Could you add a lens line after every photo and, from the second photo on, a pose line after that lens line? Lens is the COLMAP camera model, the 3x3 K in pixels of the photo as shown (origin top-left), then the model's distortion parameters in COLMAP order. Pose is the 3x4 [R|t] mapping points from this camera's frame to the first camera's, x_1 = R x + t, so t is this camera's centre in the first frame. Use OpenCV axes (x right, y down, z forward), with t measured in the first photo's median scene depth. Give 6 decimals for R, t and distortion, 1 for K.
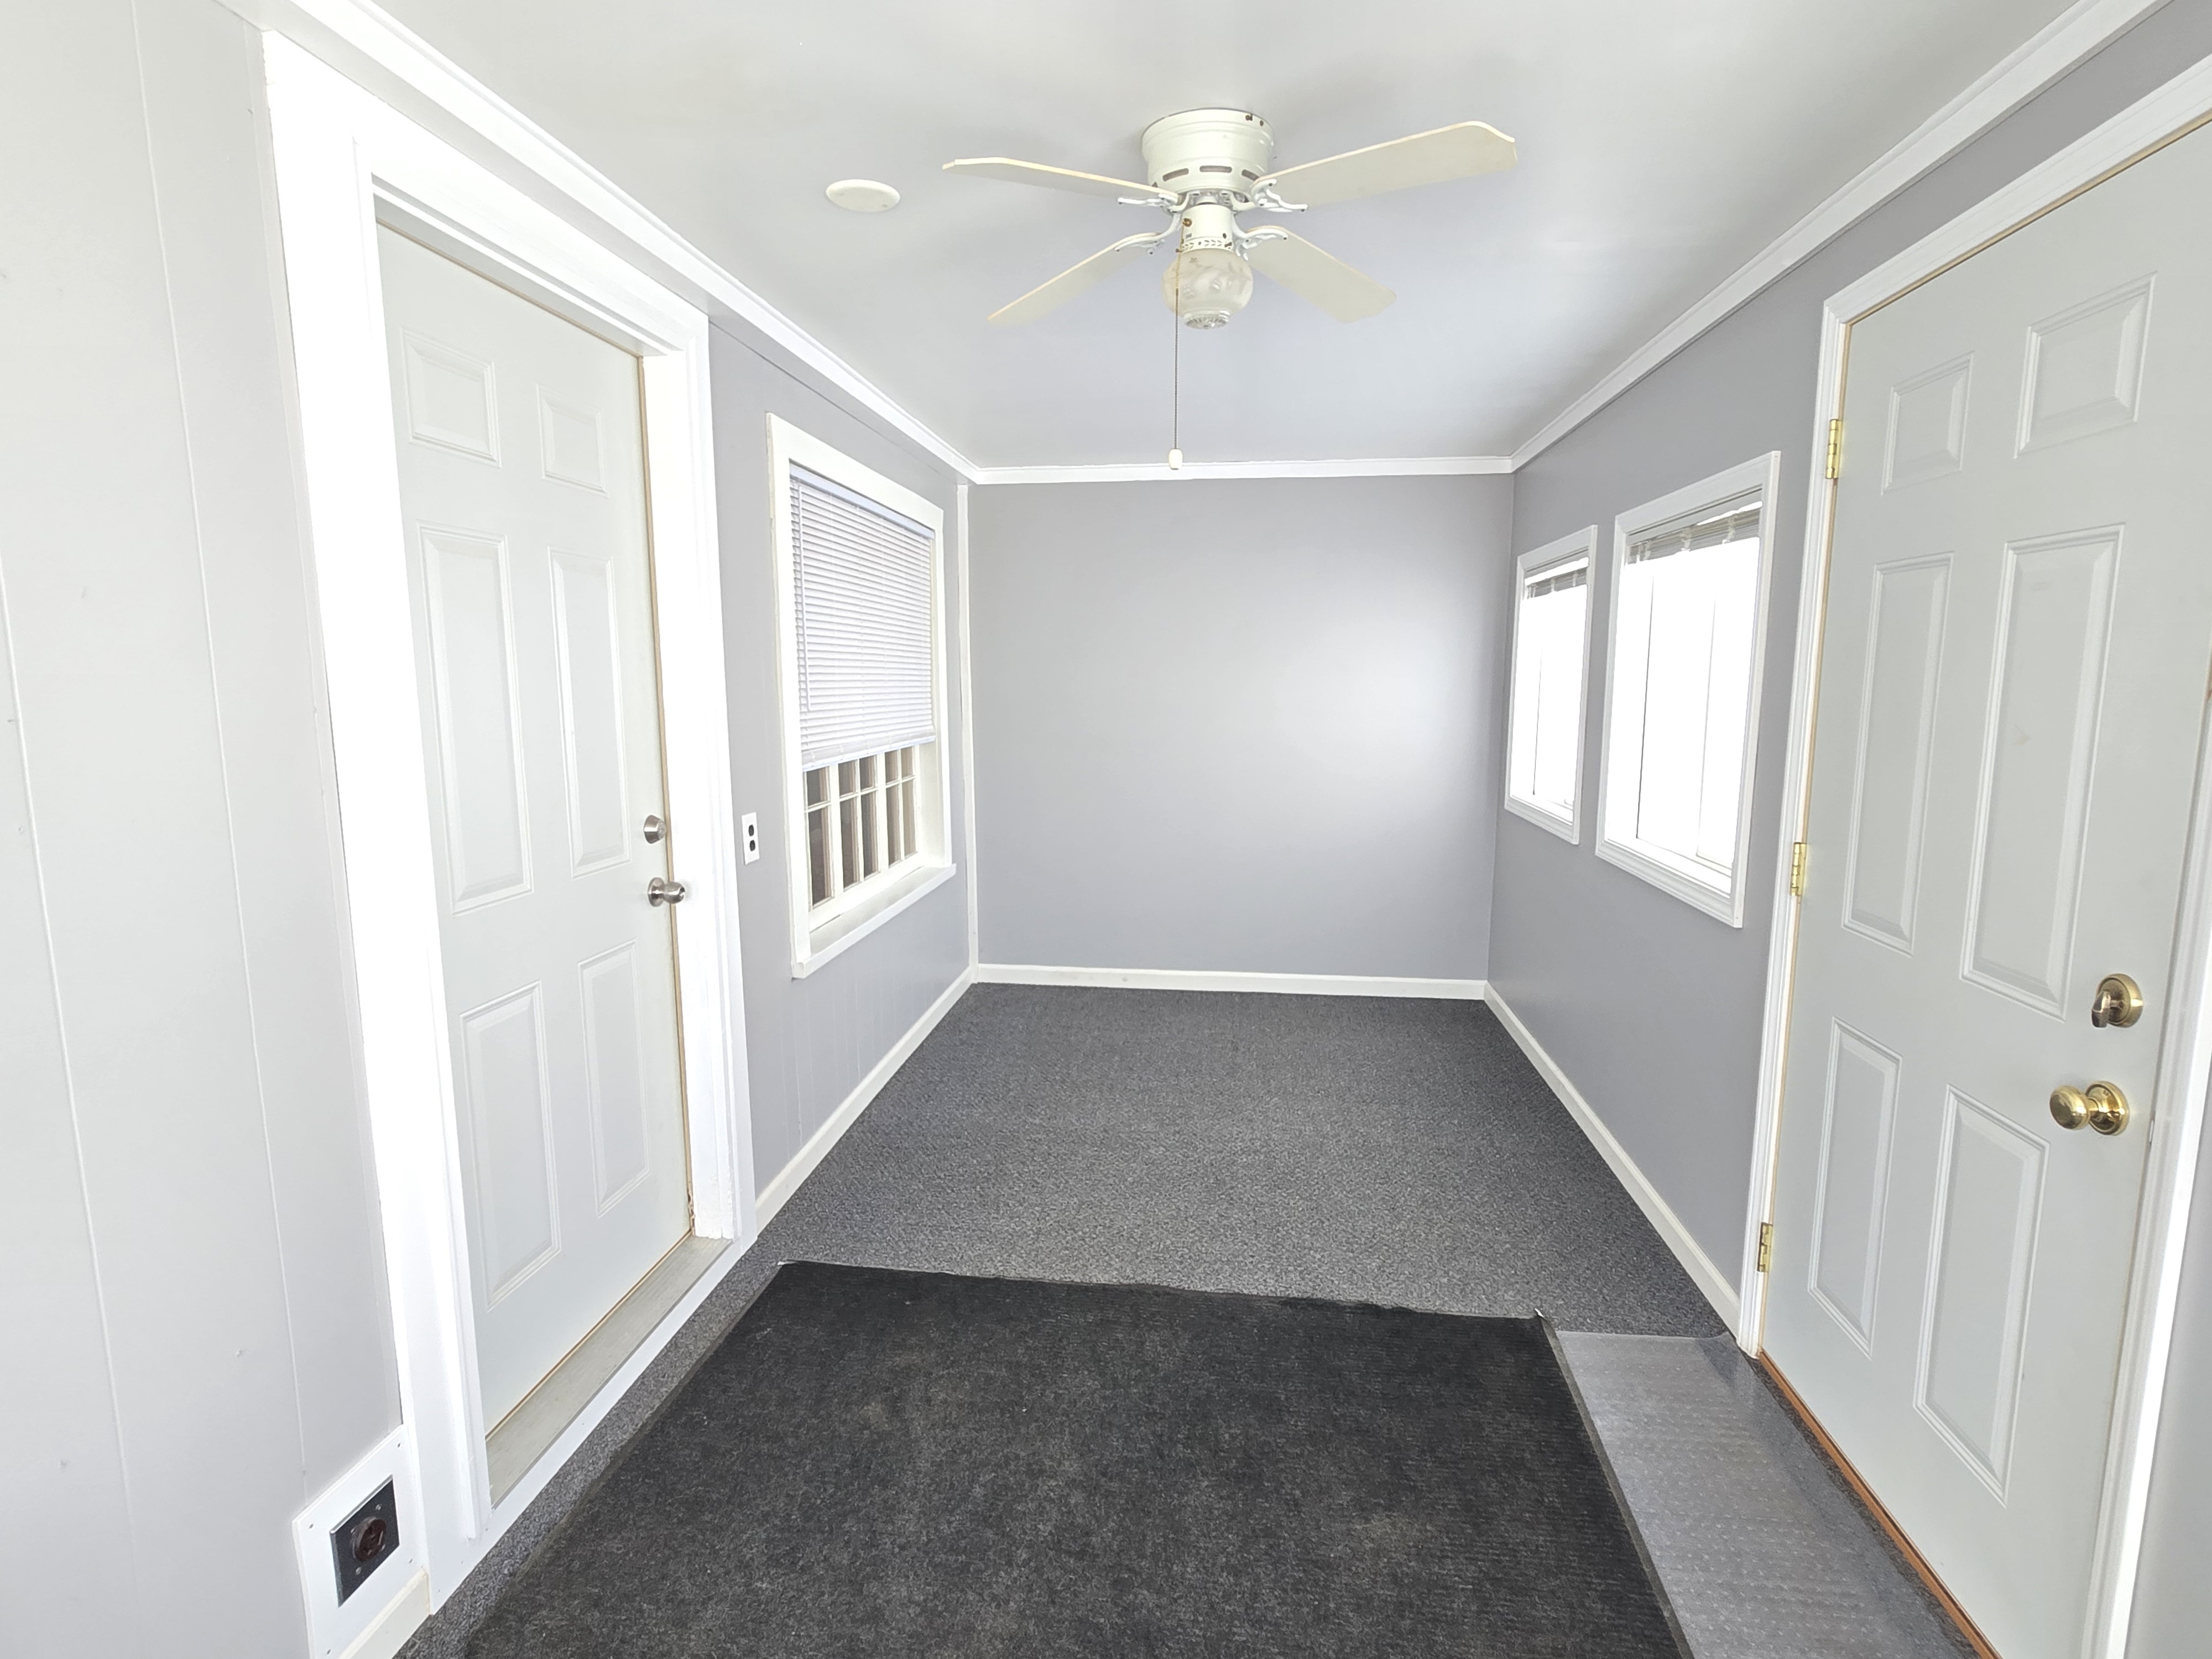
lens RADIAL K [[1085.1, 0, 1097.6], [0, 1085.1, 826.7], [0, 0, 1]] dist [0.000158, 0.000016]
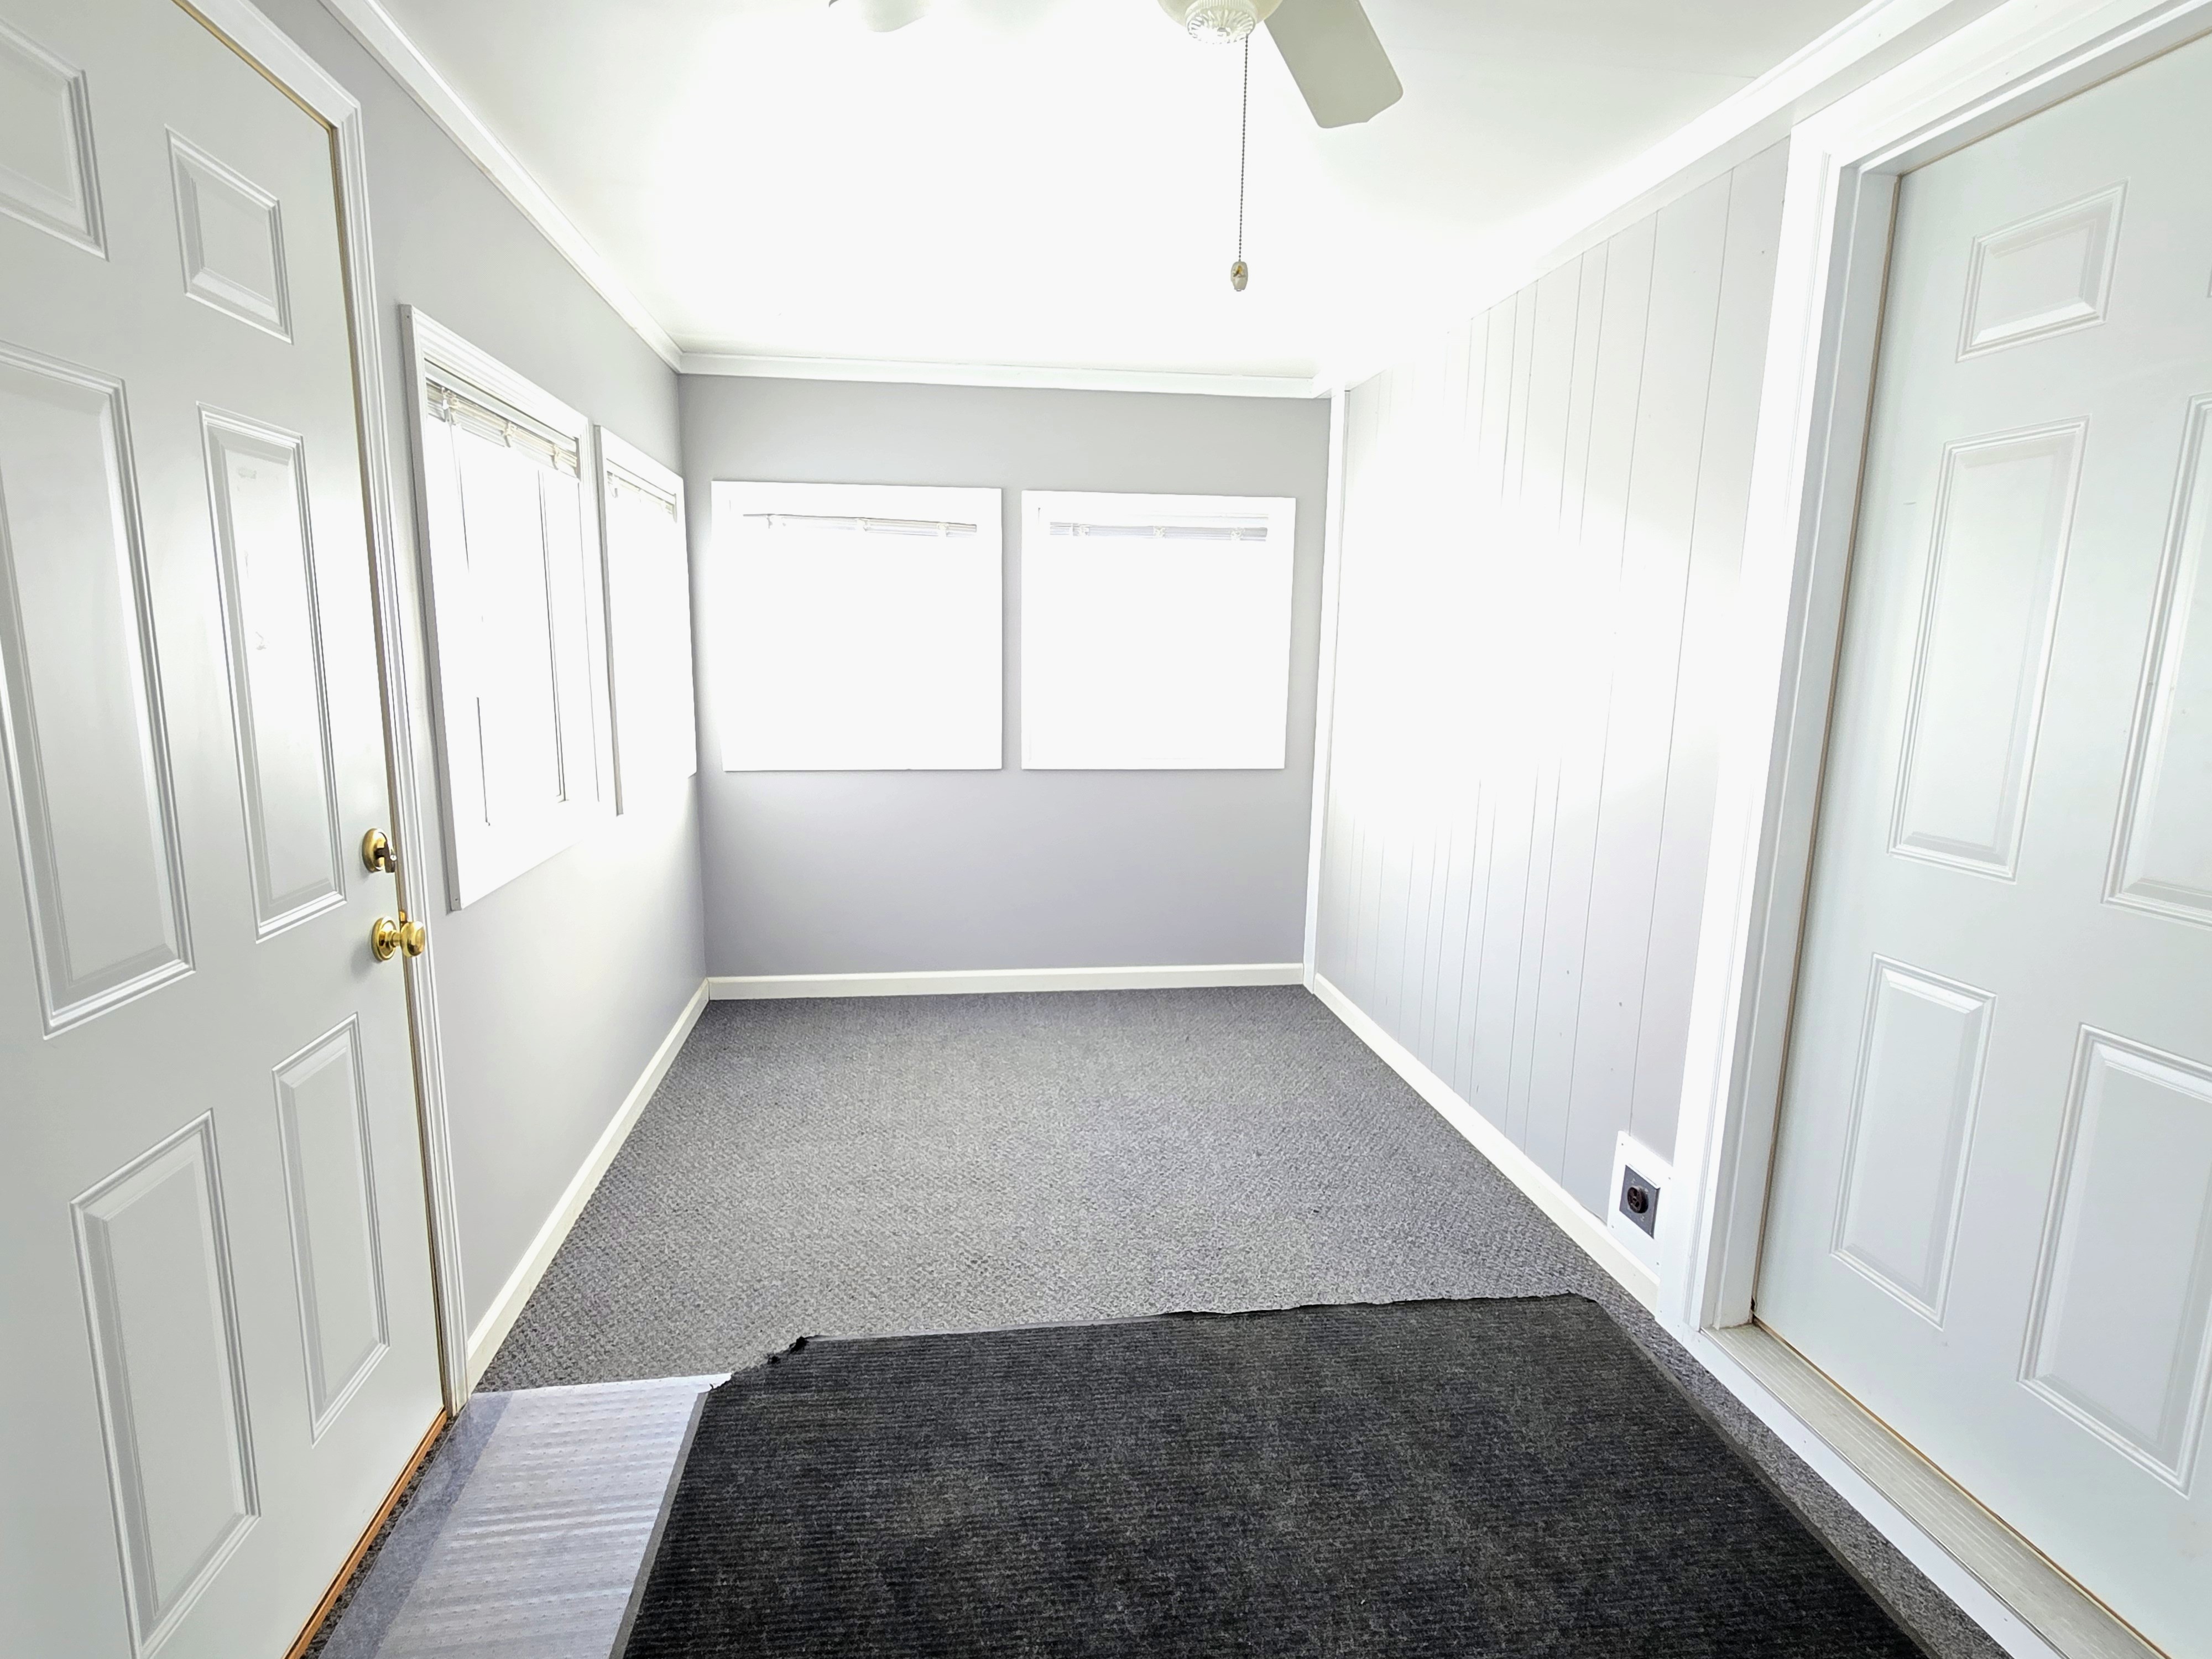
lens RADIAL K [[1085.1, 0, 1098.4], [0, 1085.1, 828.2], [0, 0, 1]] dist [0.000158, 0.000016]
pose [[-0.959539, 0.036101, -0.279251, 0.347689], [-0.051522, 0.952493, 0.300171, -0.190310], [0.276821, 0.302414, -0.912094, 1.631736]]
